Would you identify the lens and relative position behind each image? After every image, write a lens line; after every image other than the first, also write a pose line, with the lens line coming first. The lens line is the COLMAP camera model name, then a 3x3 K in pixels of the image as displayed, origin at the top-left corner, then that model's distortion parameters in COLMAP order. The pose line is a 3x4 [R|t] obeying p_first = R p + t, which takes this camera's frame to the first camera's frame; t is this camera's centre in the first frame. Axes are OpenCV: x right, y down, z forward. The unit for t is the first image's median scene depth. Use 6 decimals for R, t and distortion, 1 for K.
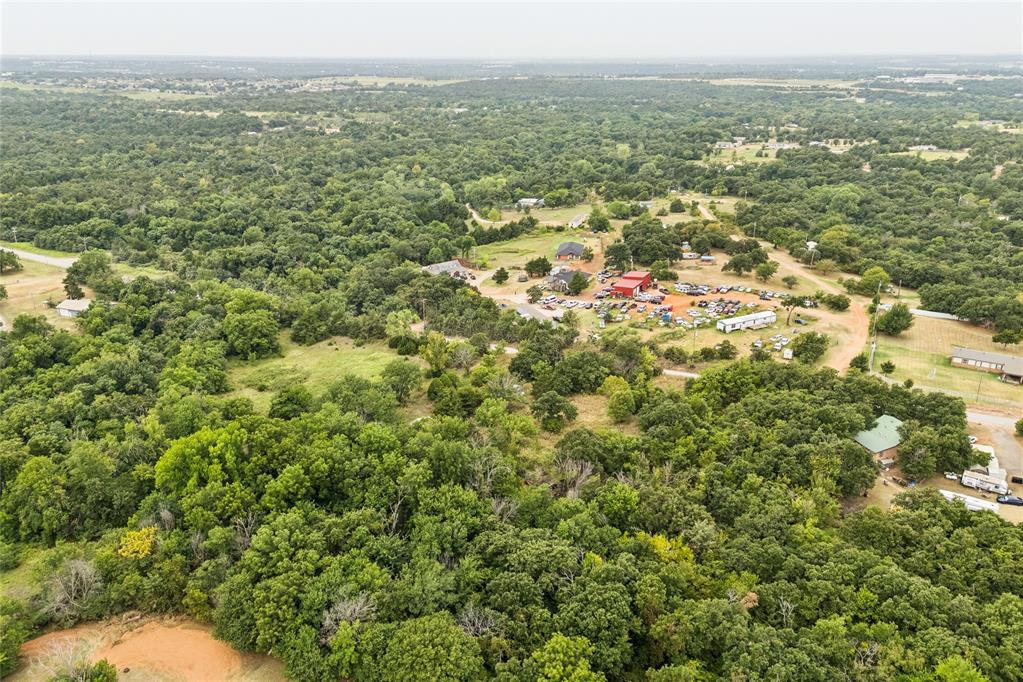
lens RADIAL K [[769.4, 0, 507.0], [0, 769.4, 339.8], [0, 0, 1]] dist [0.089496, -0.085883]
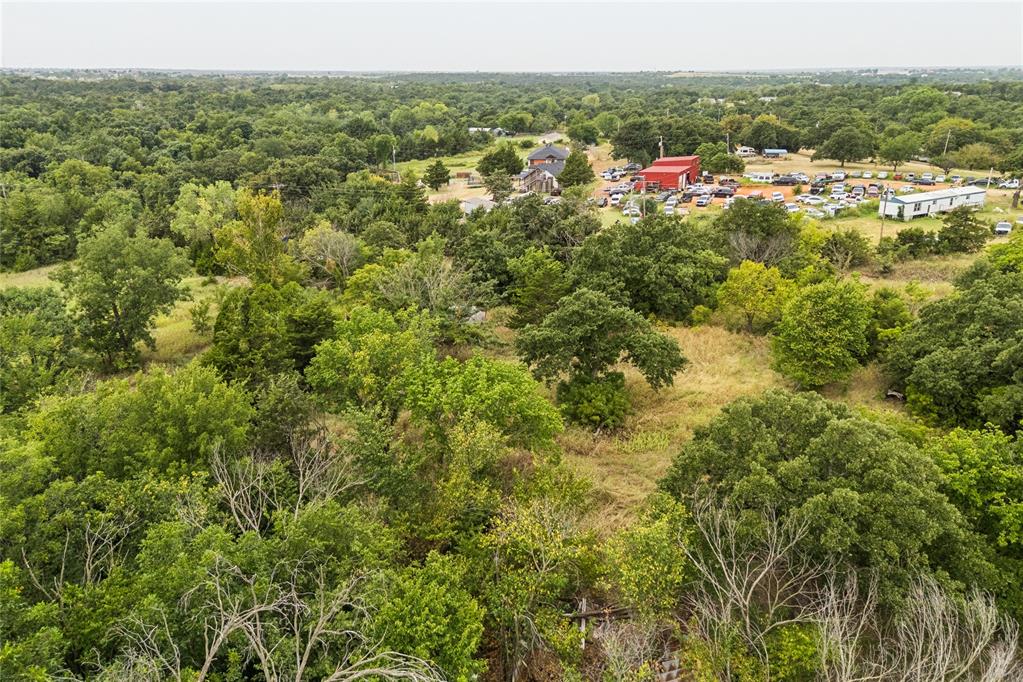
lens RADIAL K [[765.8, 0, 498.8], [0, 765.8, 343.4], [0, 0, 1]] dist [0.044125, -0.005901]
pose [[0.998237, -0.024053, 0.054269, 0.005105], [0.025147, 0.999492, -0.019563, 0.064520], [-0.053771, 0.020894, 0.998335, 0.497192]]
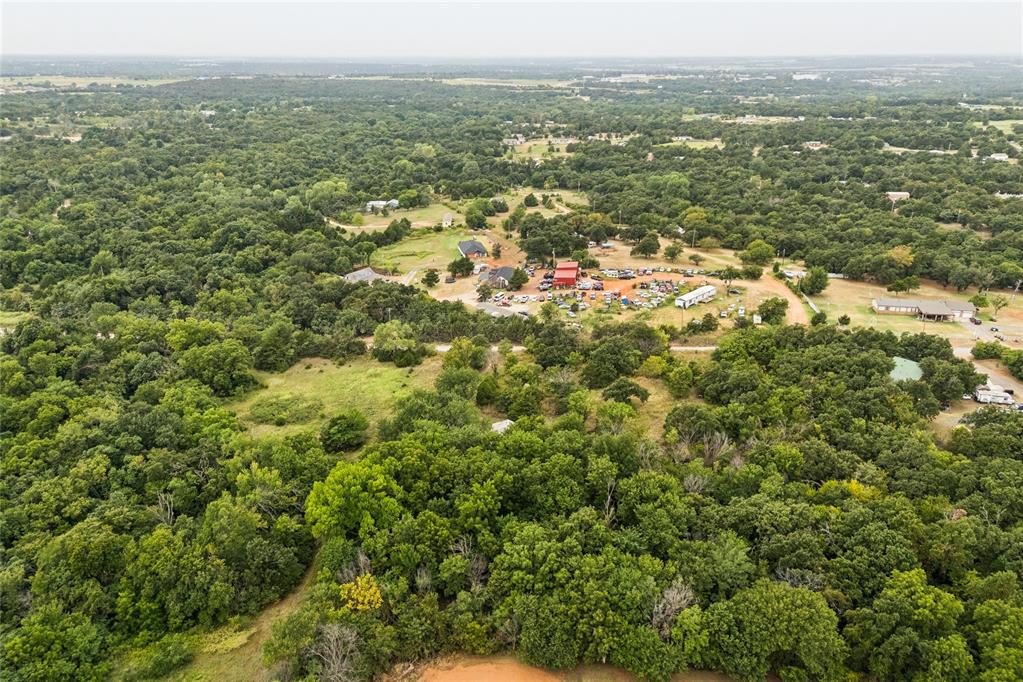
lens RADIAL K [[780.4, 0, 506.8], [0, 780.4, 343.2], [0, 0, 1]] dist [0.084400, -0.090785]
pose [[0.934878, -0.121422, 0.333557, -0.301593], [0.121486, 0.992376, 0.020752, -0.012950], [-0.333534, 0.021122, 0.942501, 0.043144]]
